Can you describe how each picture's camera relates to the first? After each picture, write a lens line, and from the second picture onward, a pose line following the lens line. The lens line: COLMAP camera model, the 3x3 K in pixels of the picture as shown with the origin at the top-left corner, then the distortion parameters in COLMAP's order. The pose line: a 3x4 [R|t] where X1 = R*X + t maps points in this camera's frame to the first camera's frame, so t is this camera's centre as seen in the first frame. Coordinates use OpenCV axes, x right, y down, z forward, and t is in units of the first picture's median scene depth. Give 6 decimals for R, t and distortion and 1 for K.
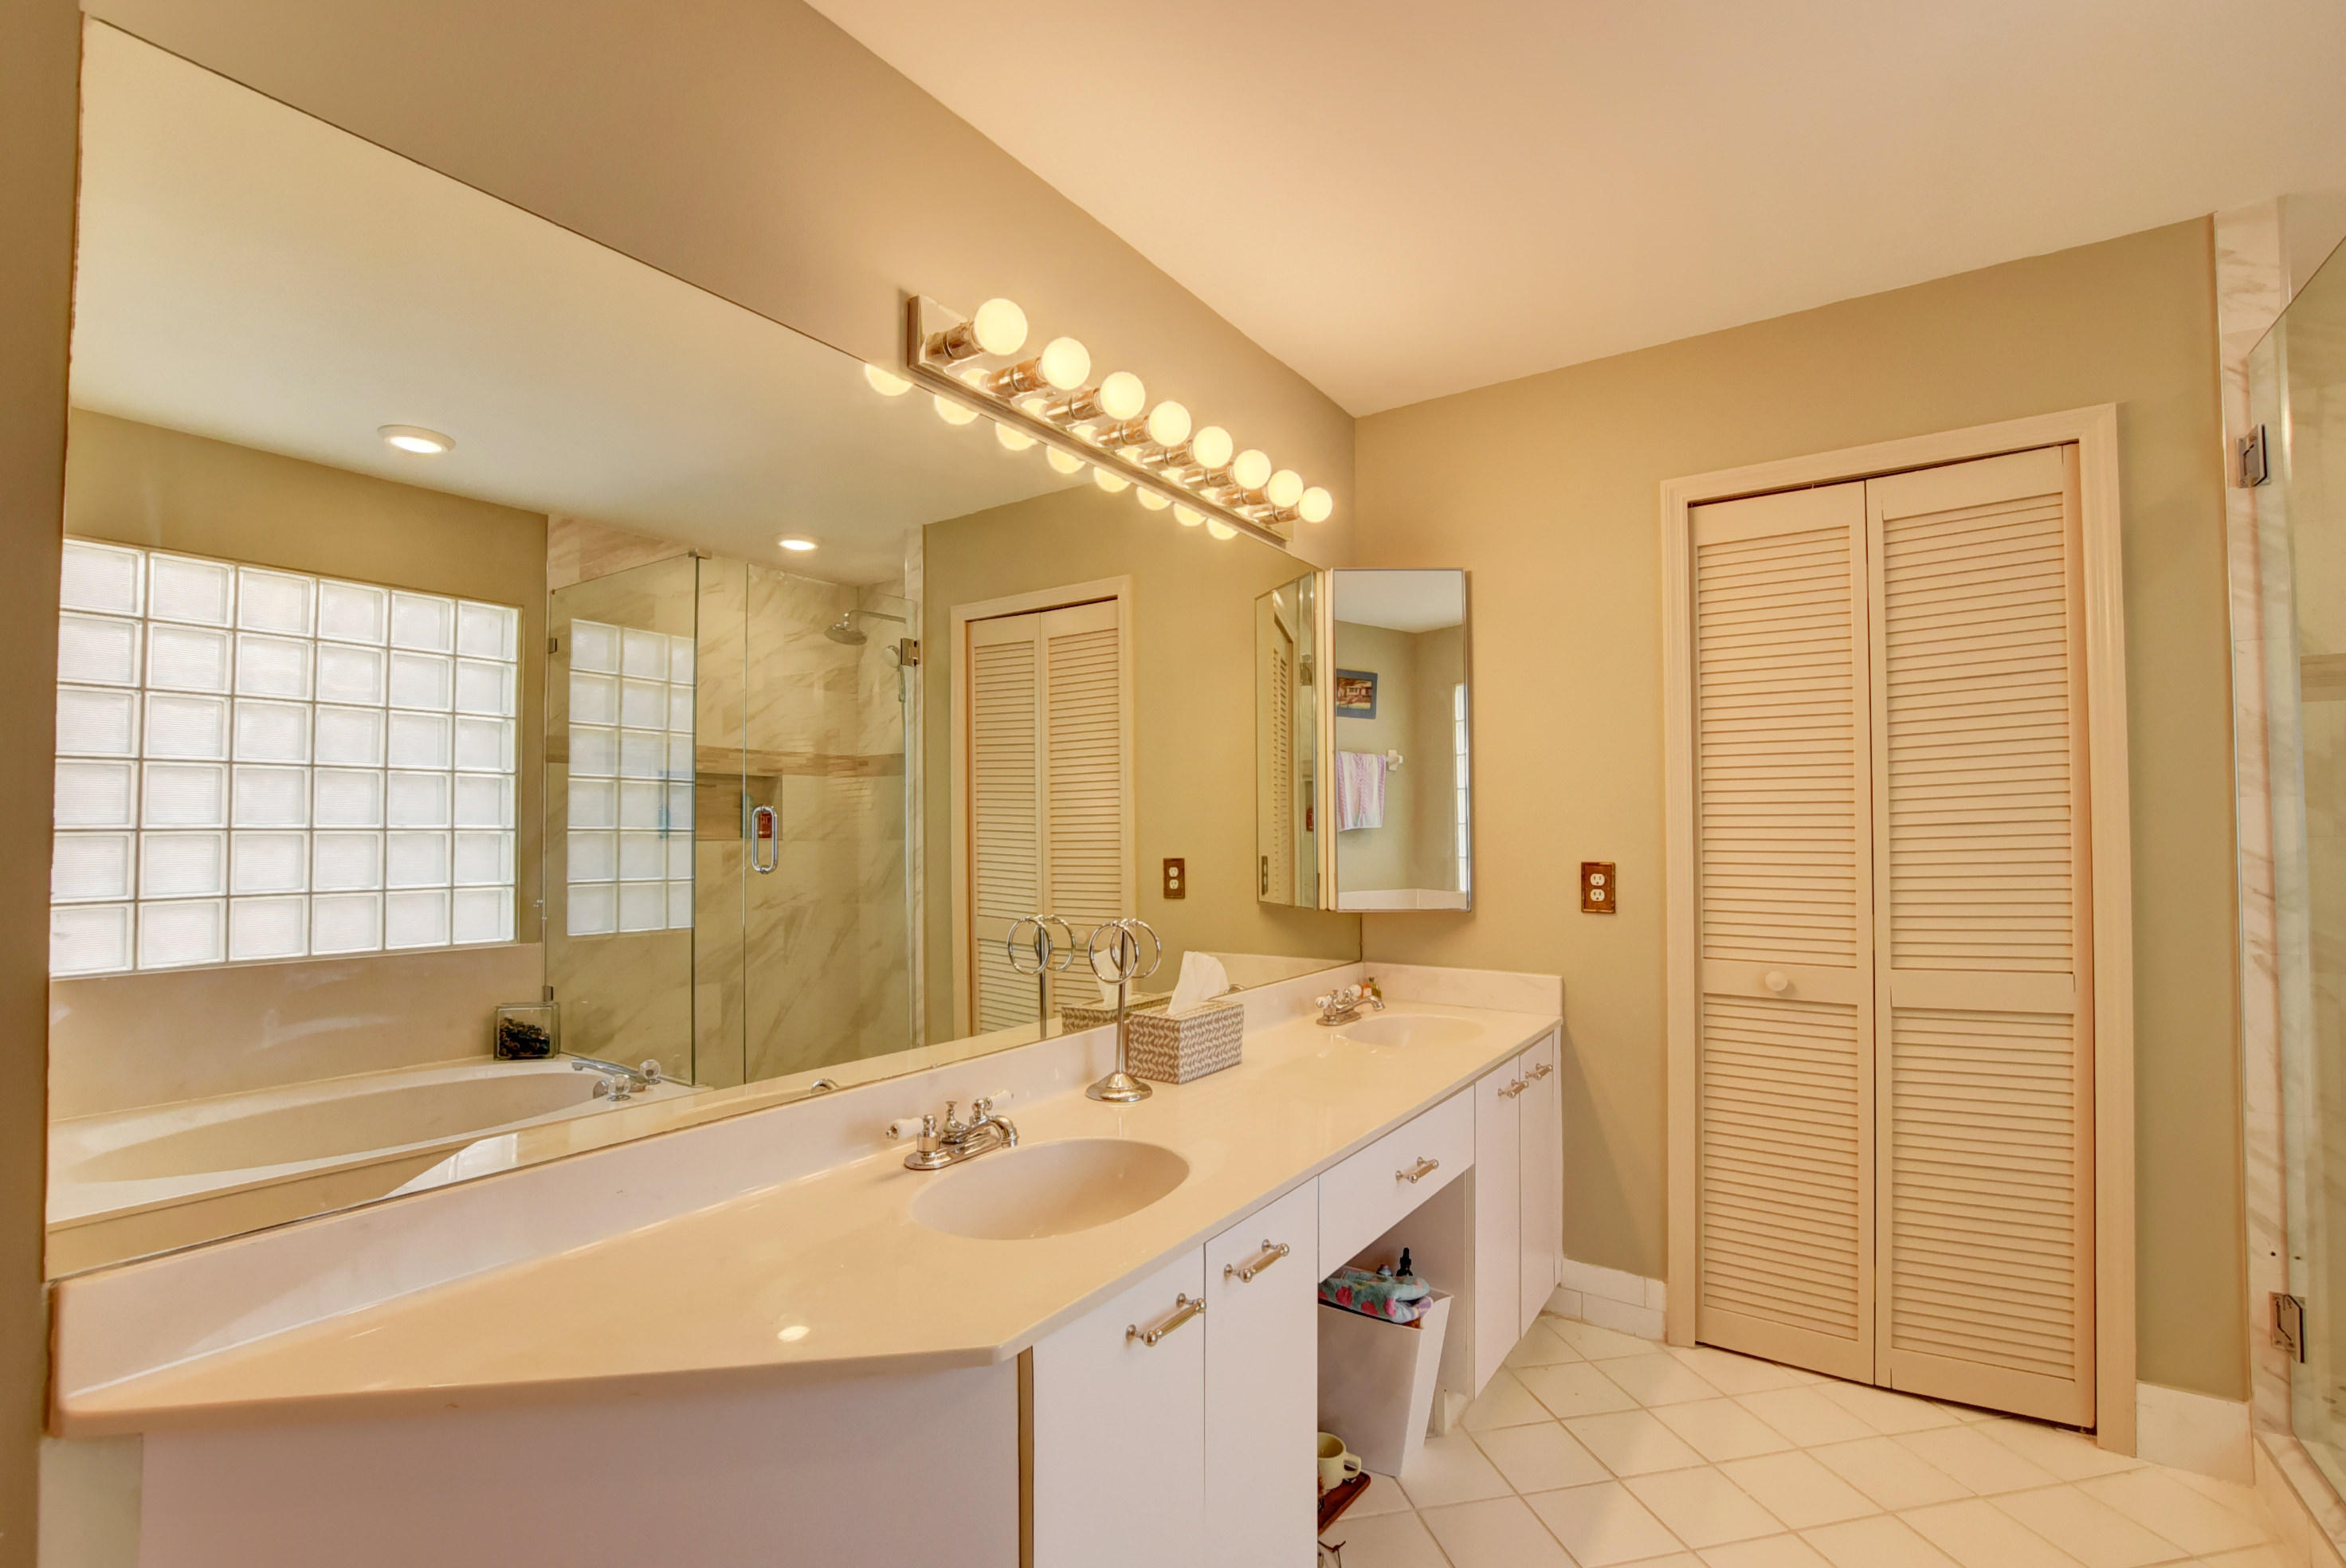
lens RADIAL K [[1072.0, 0, 1178.5], [0, 1072.0, 800.3], [0, 0, 1]] dist [0.000523, 0.000512]
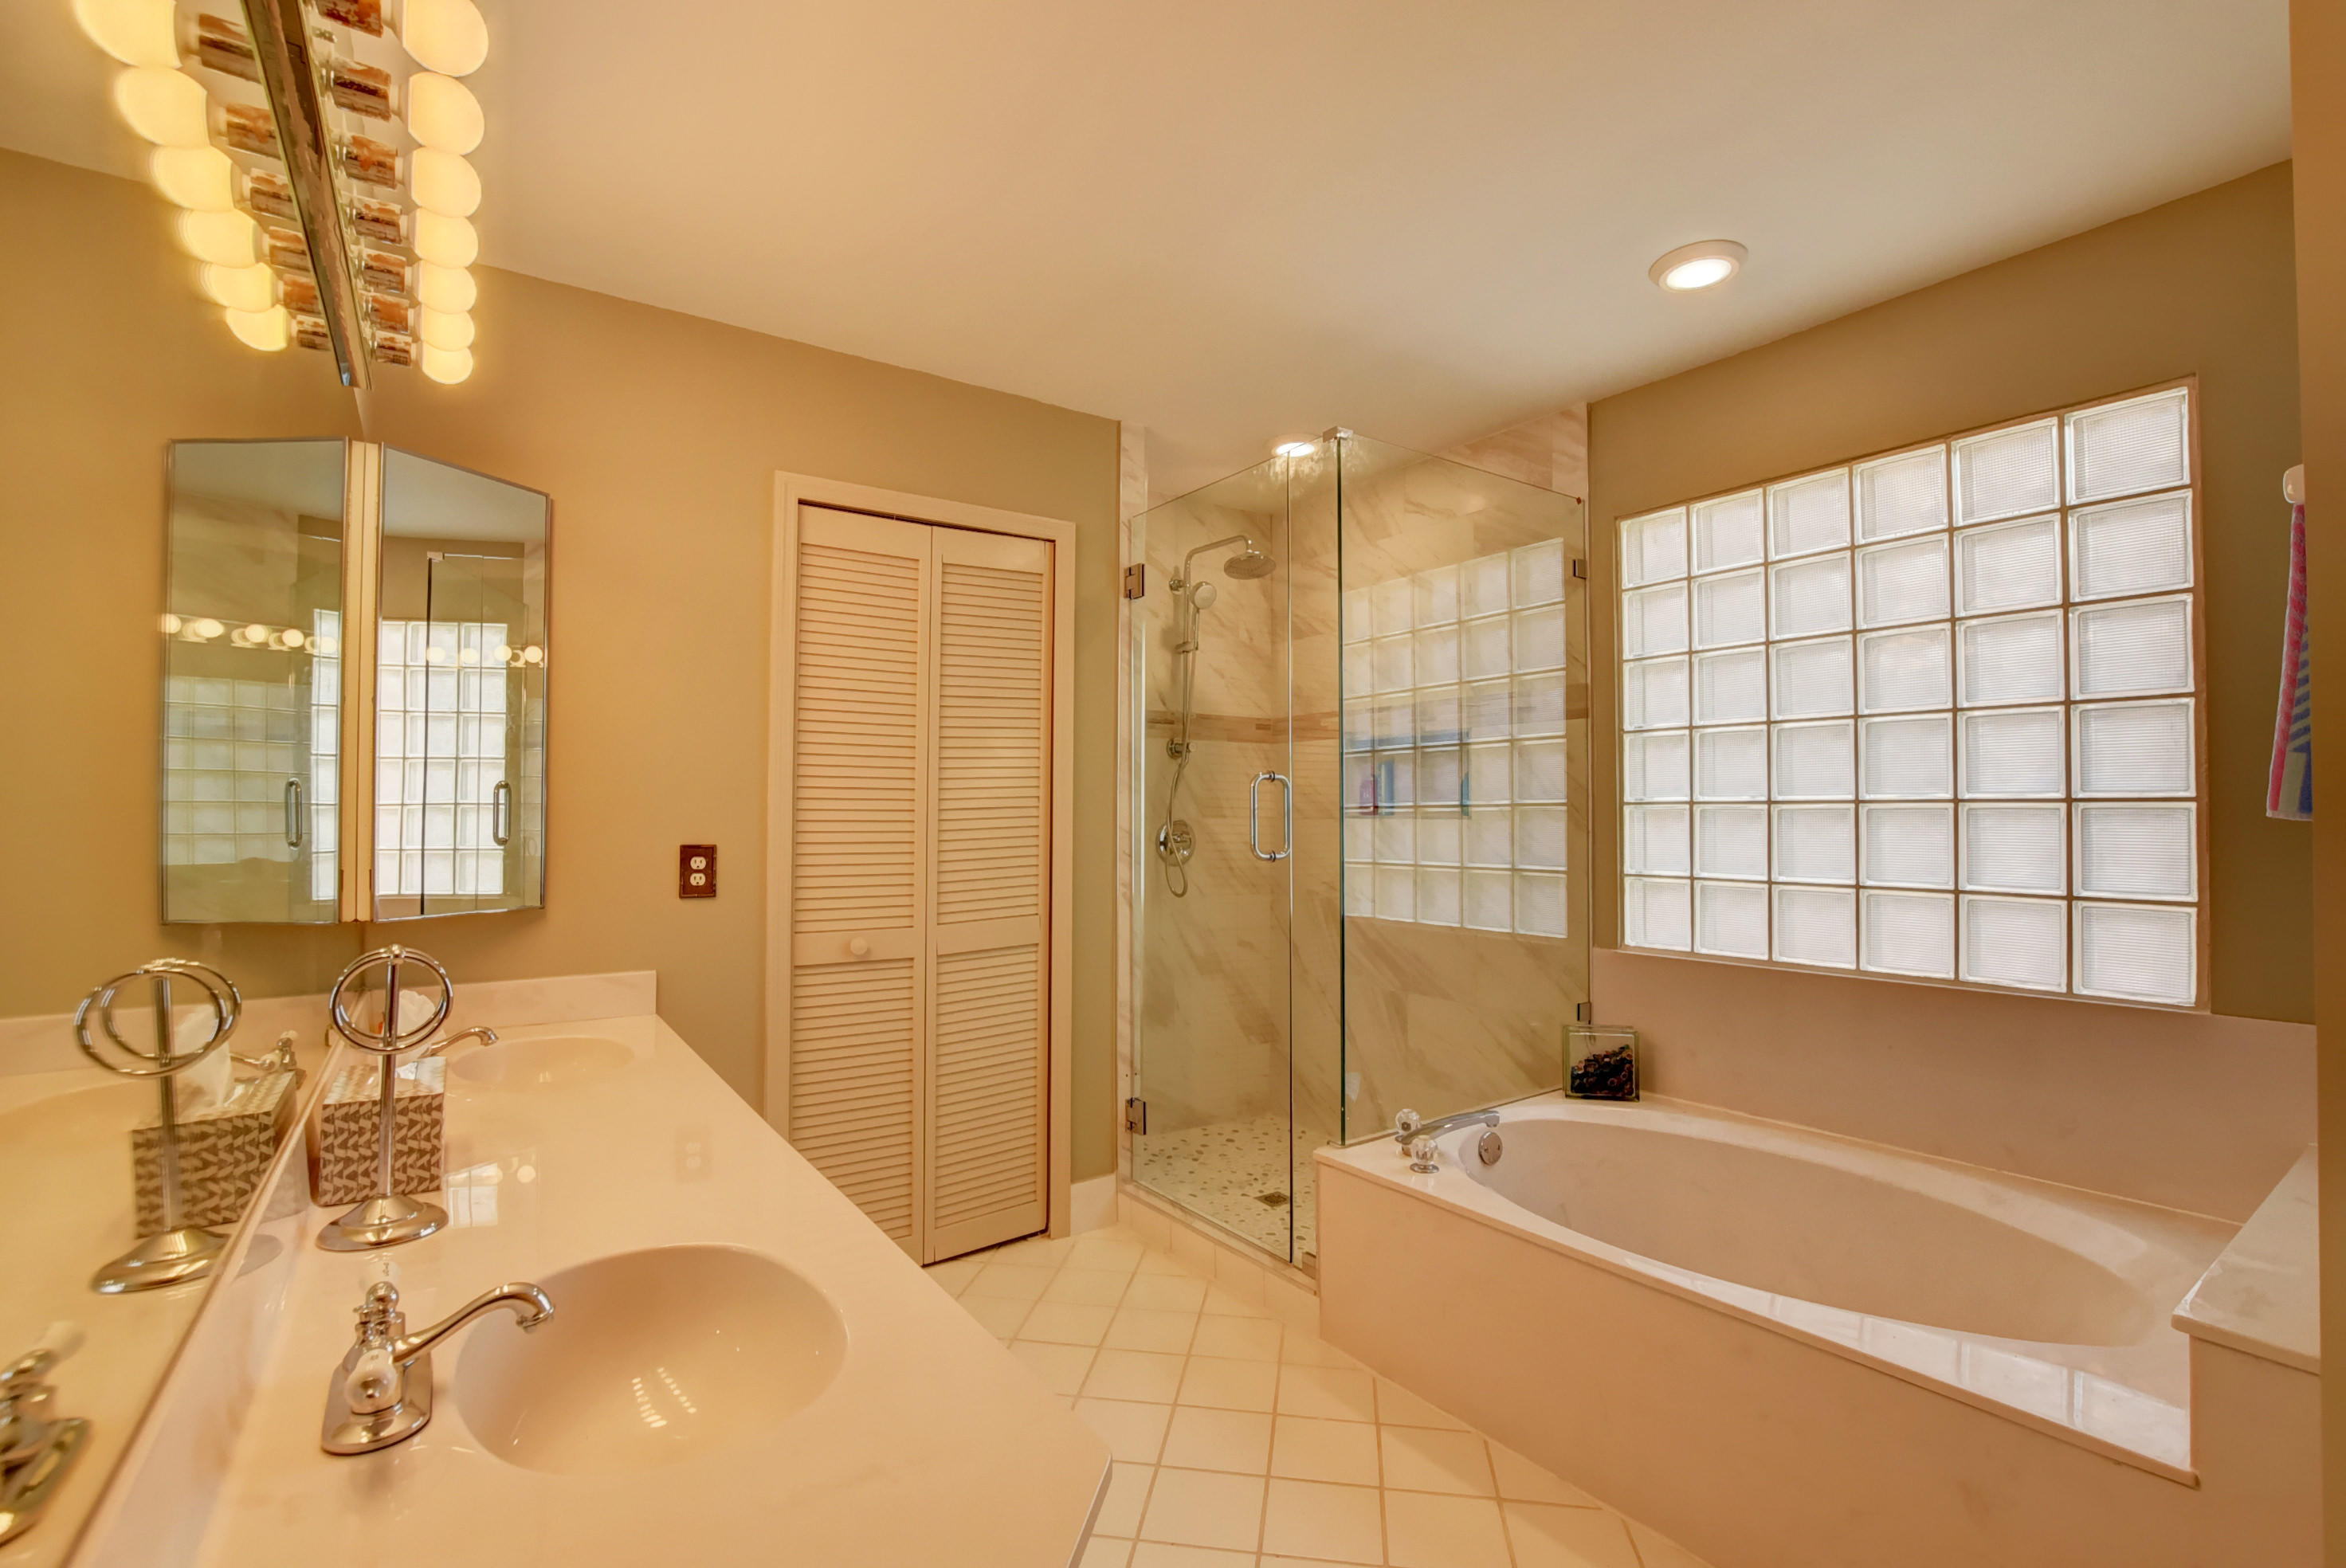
lens RADIAL K [[1042.2, 0, 1175.5], [0, 1042.2, 794.2], [0, 0, 1]] dist [-0.002926, -0.000015]
pose [[0.373287, 0.022629, 0.927440, -0.390311], [-0.031430, 0.999437, -0.011735, 0.012865], [-0.927183, -0.024769, 0.373788, 0.326927]]
